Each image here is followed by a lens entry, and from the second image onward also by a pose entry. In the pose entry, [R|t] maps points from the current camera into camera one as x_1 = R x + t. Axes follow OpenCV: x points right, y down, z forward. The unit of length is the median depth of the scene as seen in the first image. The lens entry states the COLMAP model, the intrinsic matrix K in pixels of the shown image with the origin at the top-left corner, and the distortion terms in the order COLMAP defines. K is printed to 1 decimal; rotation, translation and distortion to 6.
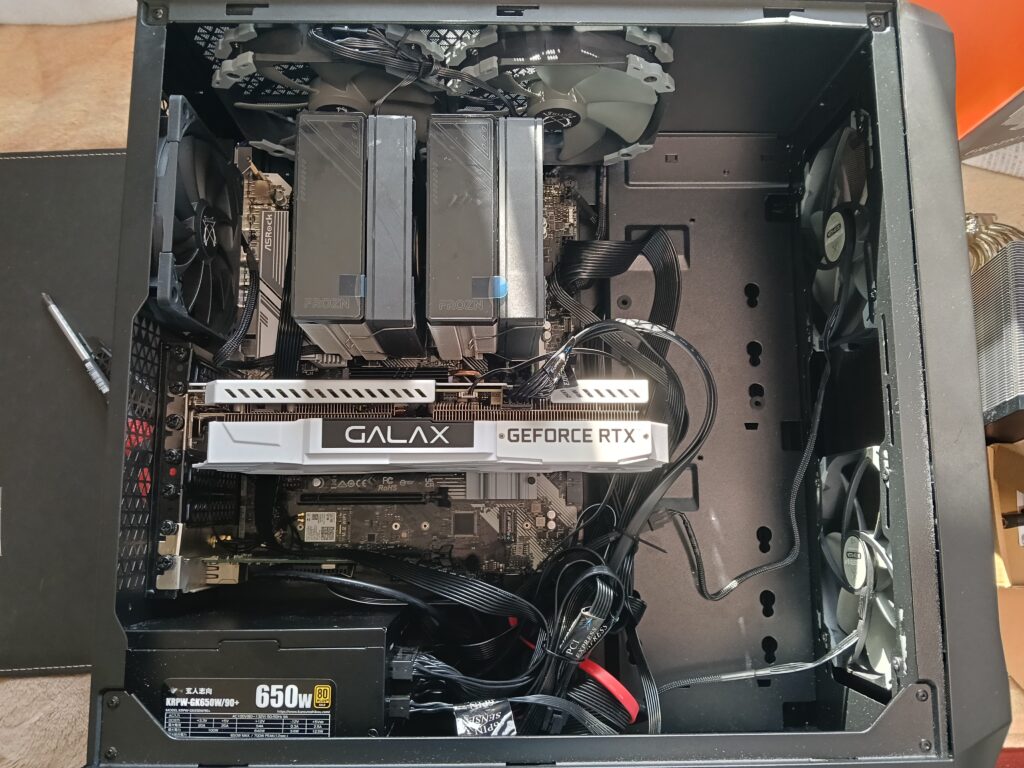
lens RADIAL K [[836.5, 0, 512.0], [0, 836.5, 384.0], [0, 0, 1]] dist [0.106973, -0.304021]
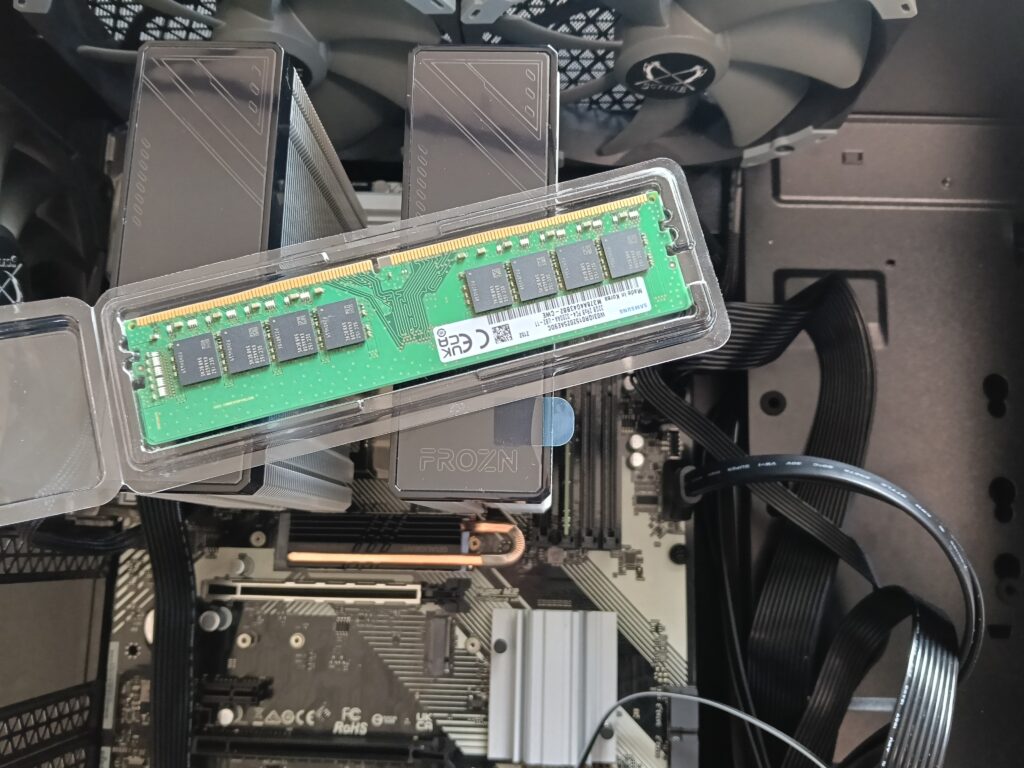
lens RADIAL K [[862.2, 0, 519.0], [0, 862.2, 387.7], [0, 0, 1]] dist [0.011332, -0.099026]
pose [[0.998498, 0.019642, -0.051148, -0.011374], [-0.020858, 0.999510, -0.023344, -0.113879], [0.050664, 0.024375, 0.998418, 0.506230]]
